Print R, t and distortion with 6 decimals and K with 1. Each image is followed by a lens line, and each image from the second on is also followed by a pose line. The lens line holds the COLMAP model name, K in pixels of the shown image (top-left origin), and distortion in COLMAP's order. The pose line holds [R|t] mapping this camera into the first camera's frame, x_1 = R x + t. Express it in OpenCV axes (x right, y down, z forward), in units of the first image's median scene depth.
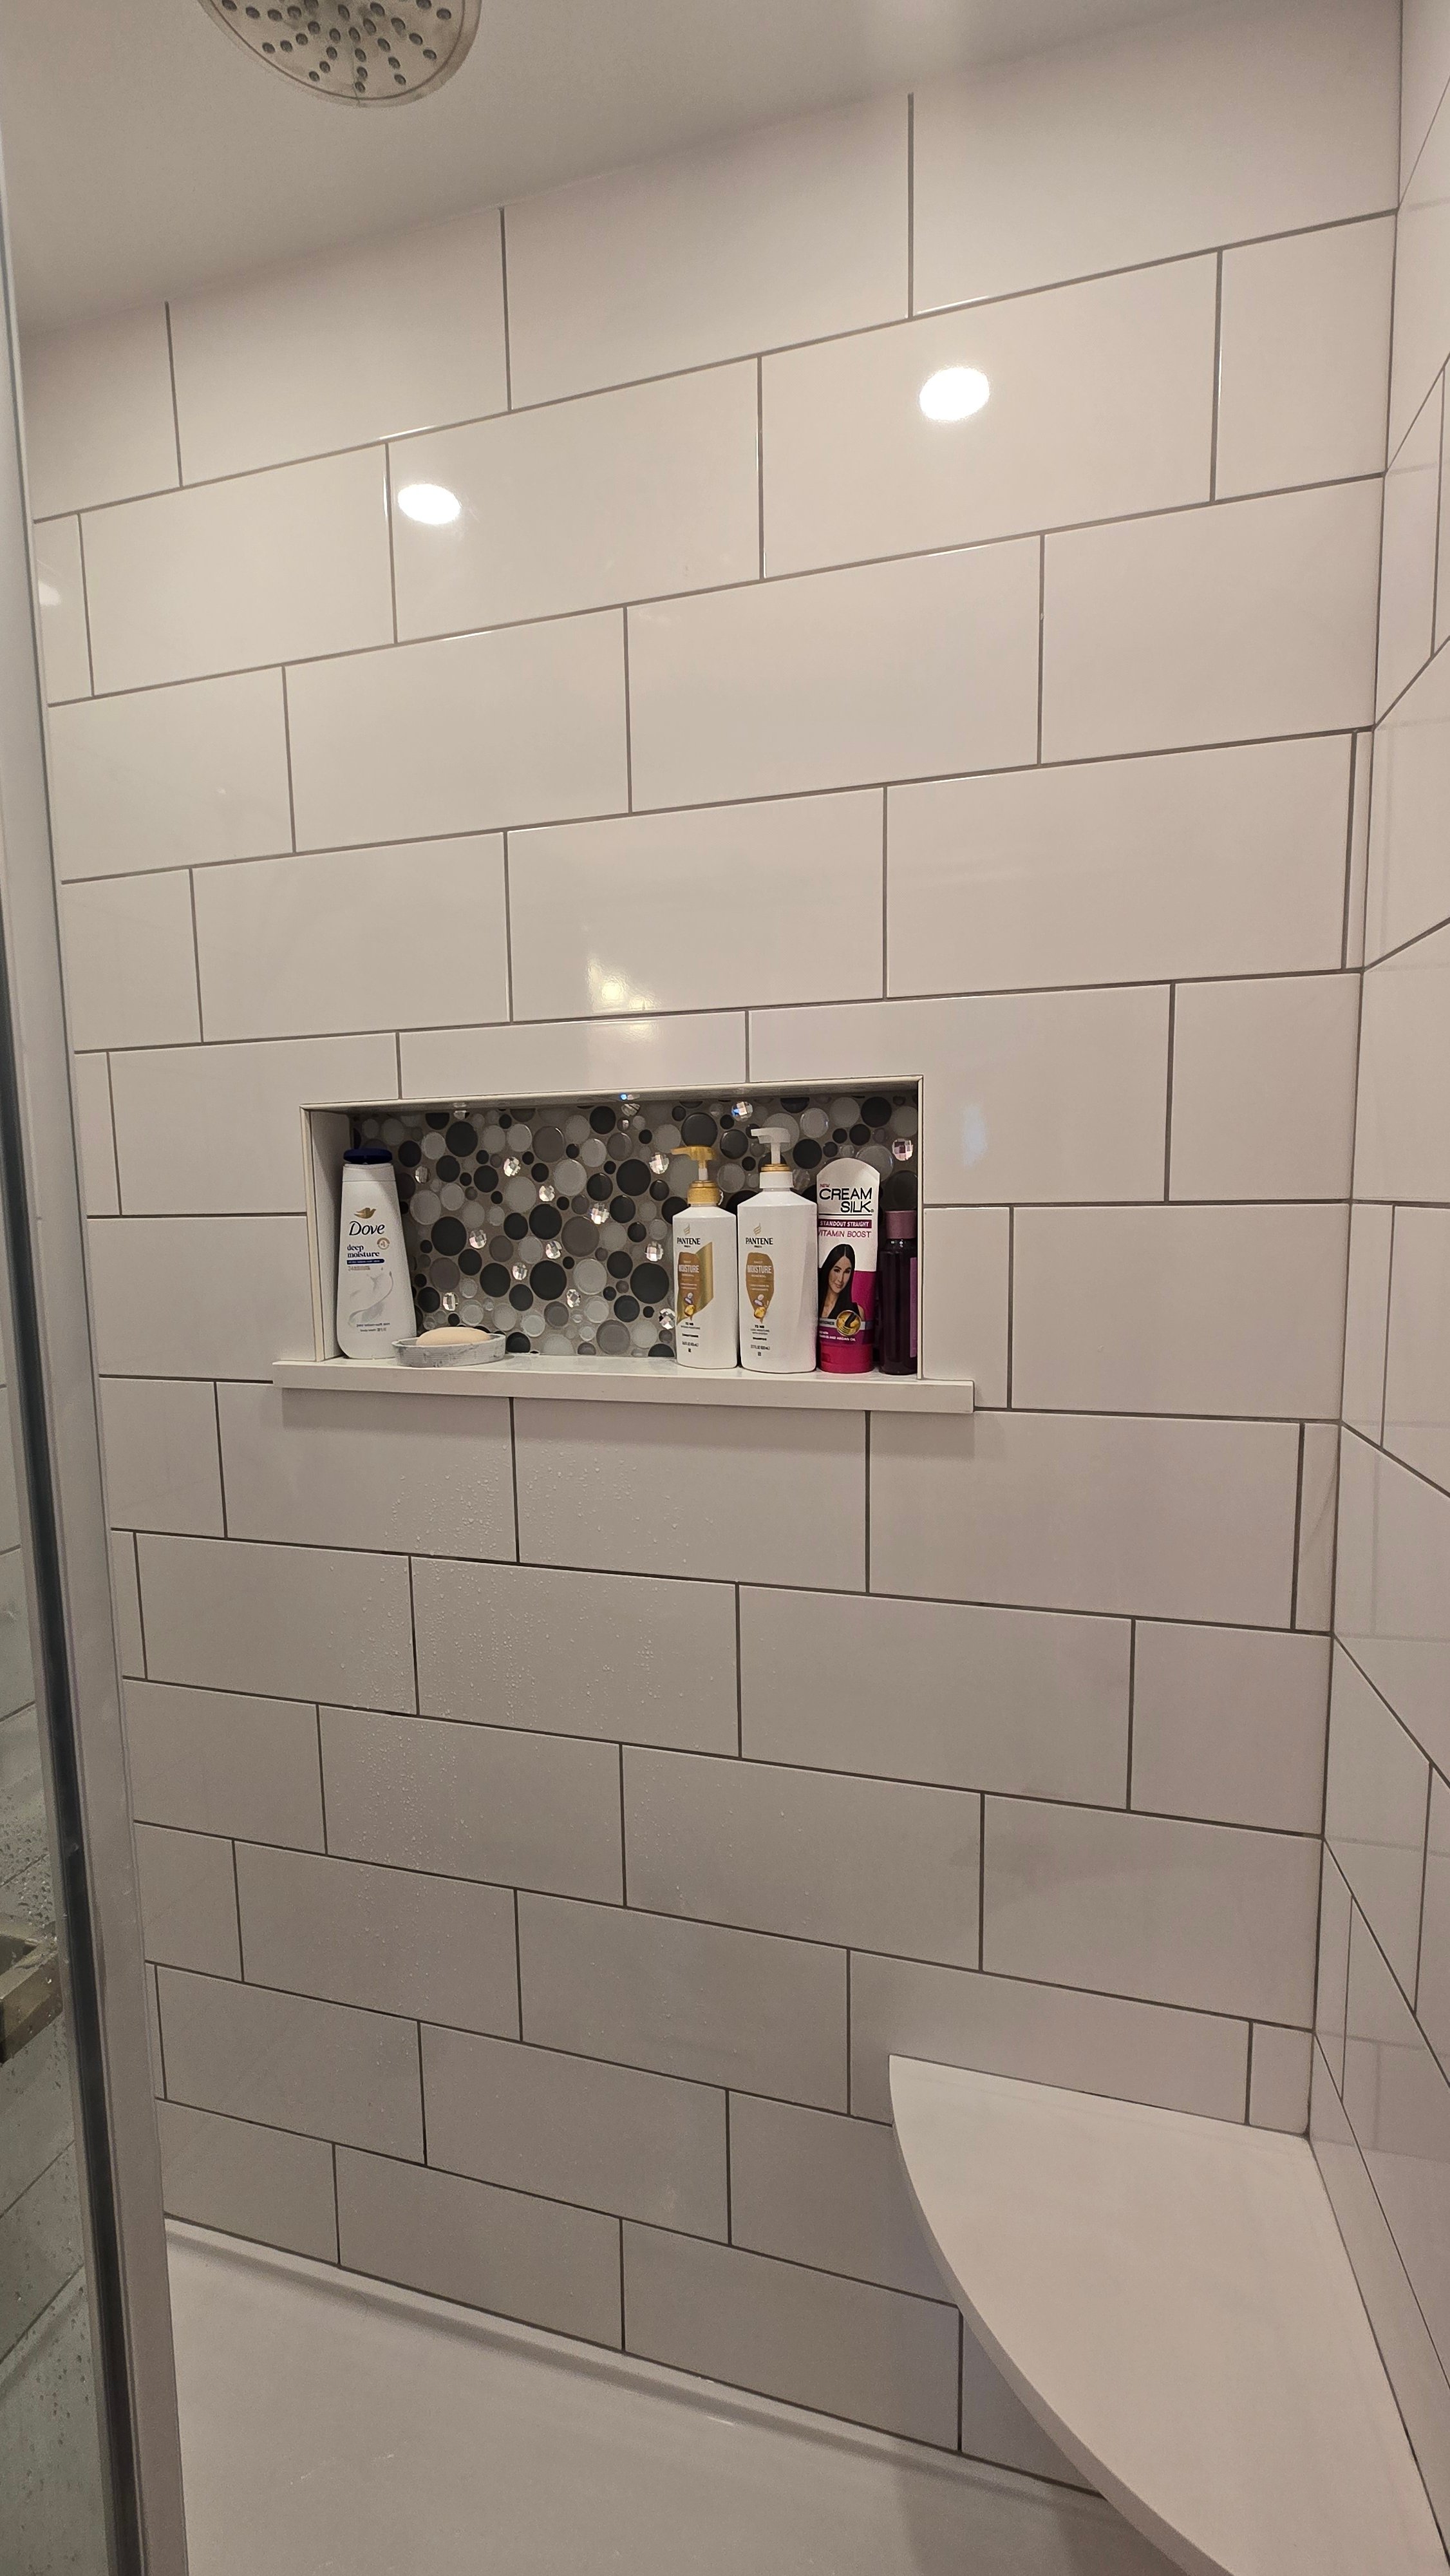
lens RADIAL K [[1057.8, 0, 707.4], [0, 1057.8, 1298.7], [0, 0, 1]] dist [-0.001143, 0.002325]
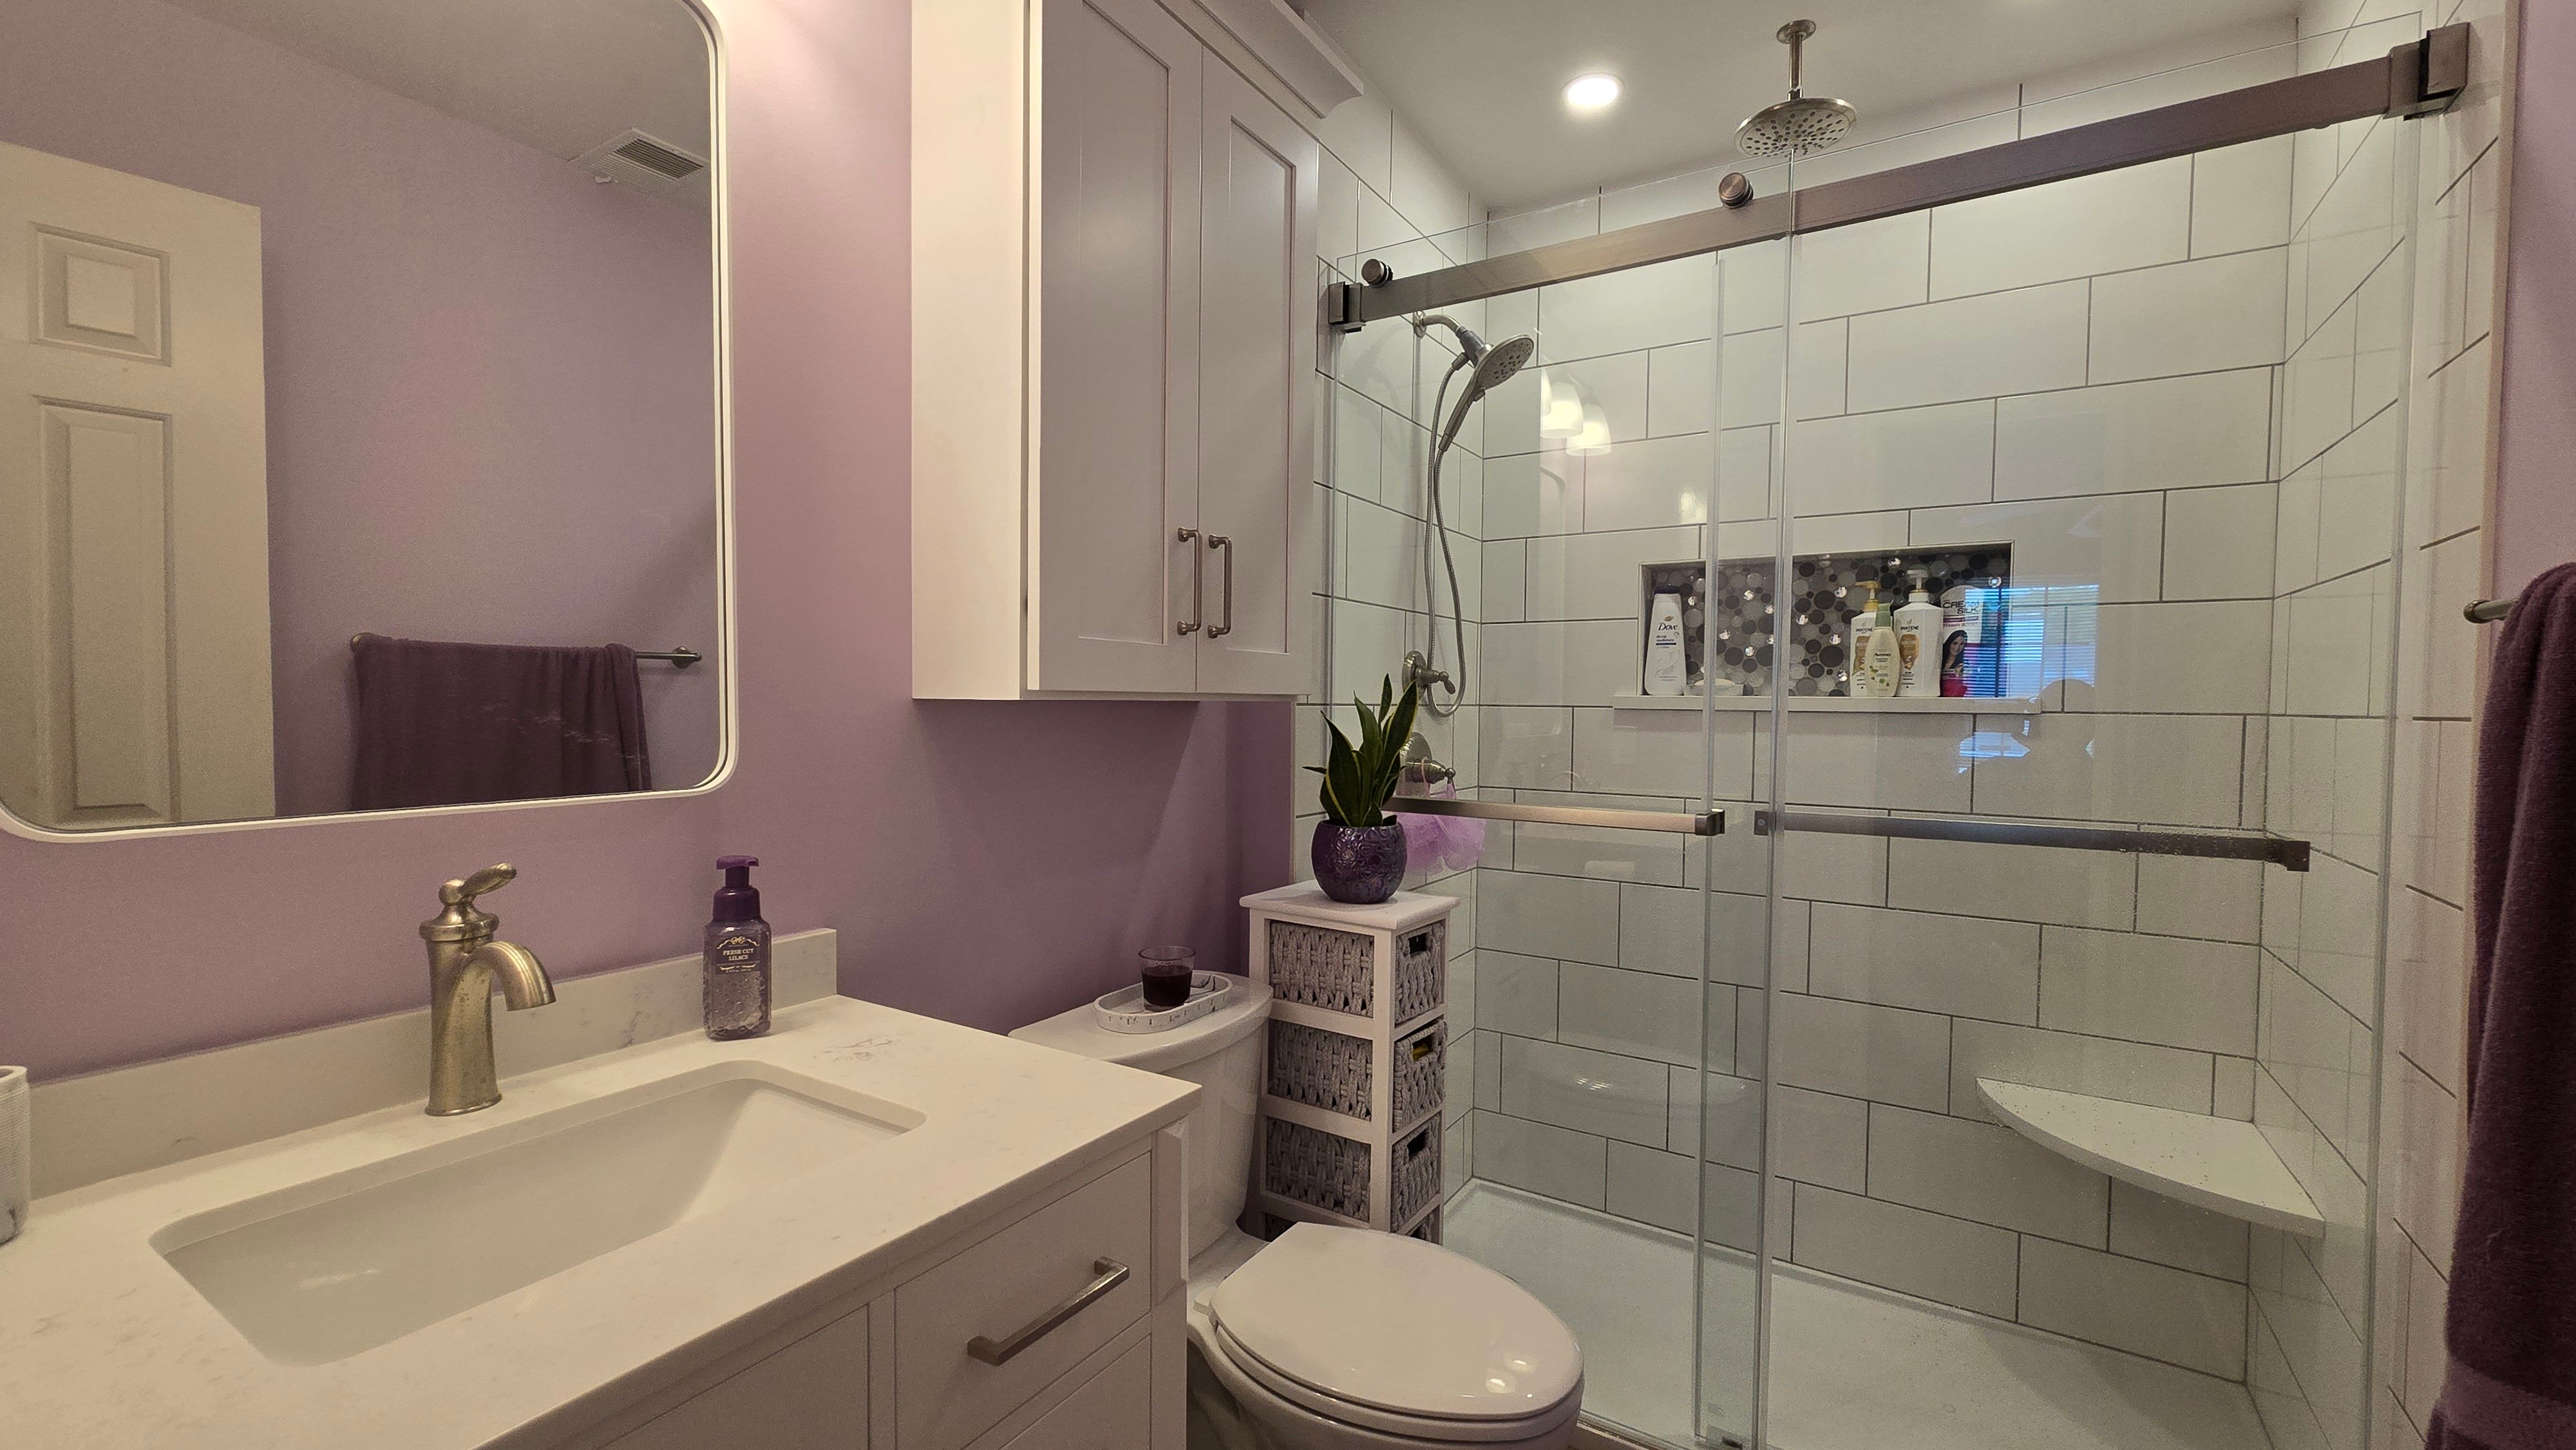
lens RADIAL K [[1057.8, 0, 1310.4], [0, 1057.8, 733.3], [0, 0, 1]] dist [-0.001143, 0.002325]
pose [[0.959961, 0.041072, -0.277105, -0.421389], [-0.063389, 0.995384, -0.072061, 0.317754], [0.272866, 0.086741, 0.958134, -1.033306]]
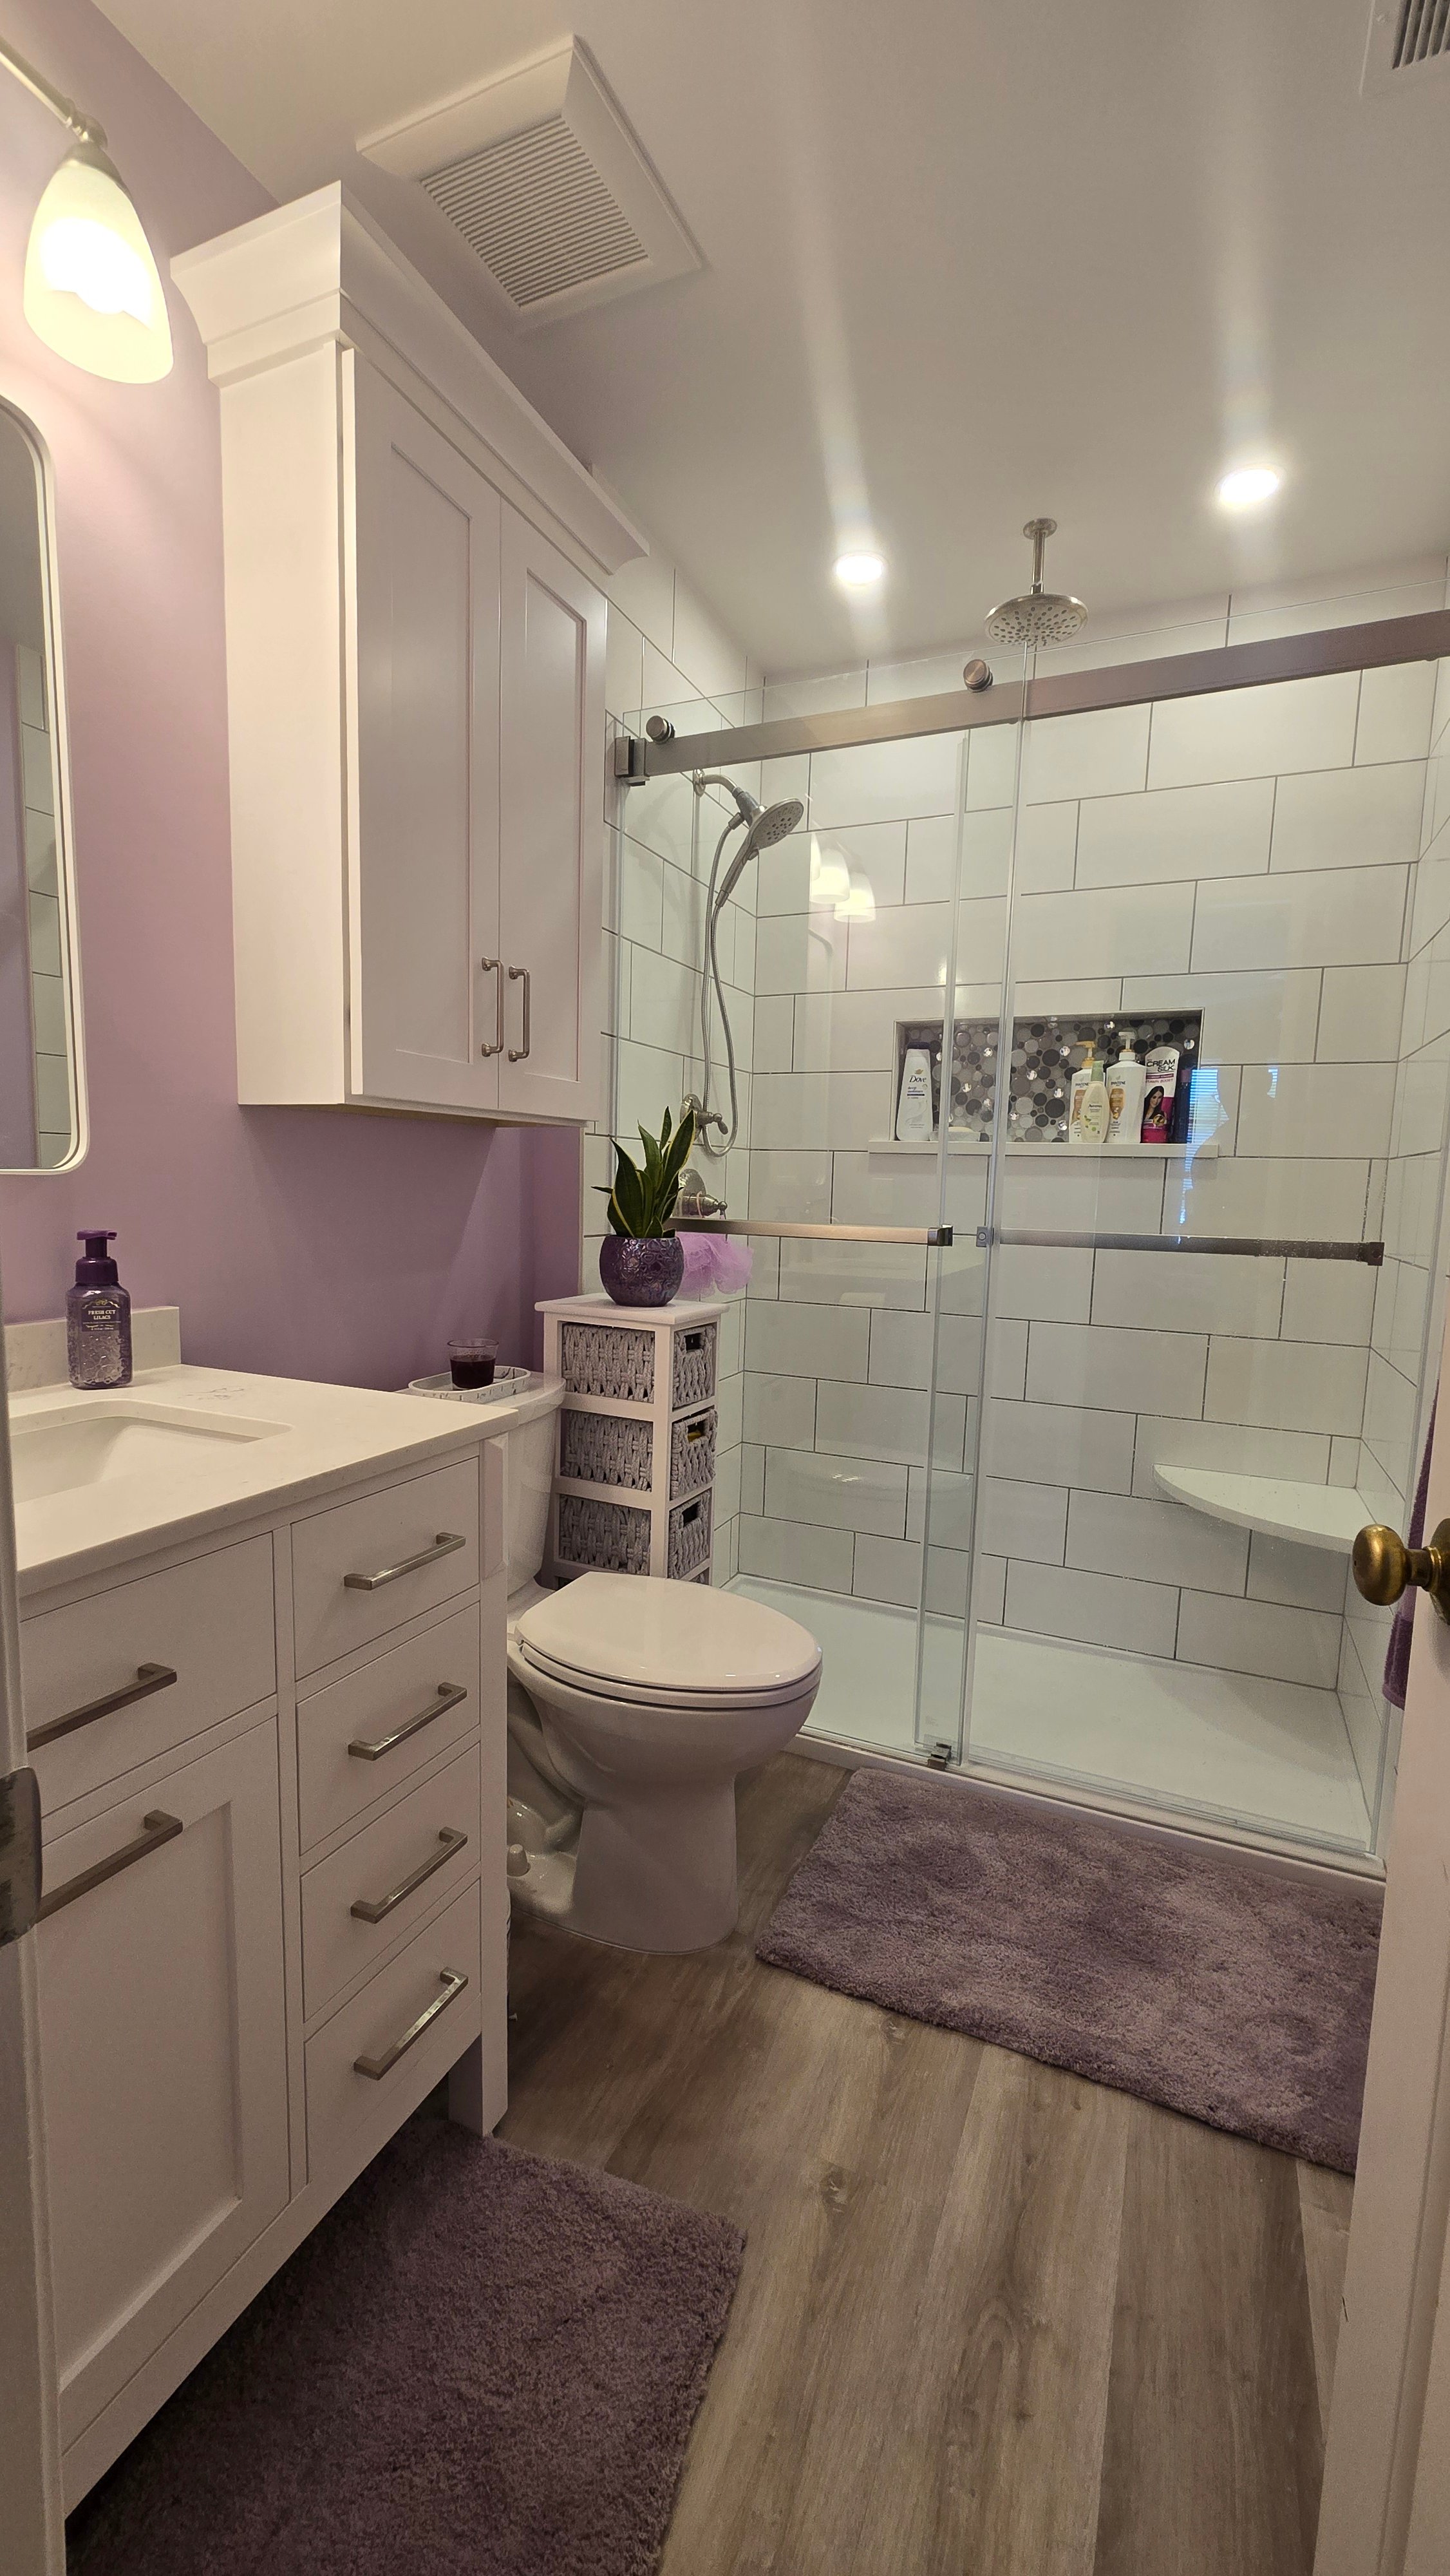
lens RADIAL K [[1057.8, 0, 718.7], [0, 1057.8, 1305.7], [0, 0, 1]] dist [-0.001143, 0.002325]
pose [[0.986753, 0.065717, -0.148321, -0.387112], [-0.065274, 0.997836, 0.007857, 0.415672], [0.148516, 0.001928, 0.988908, -1.214980]]
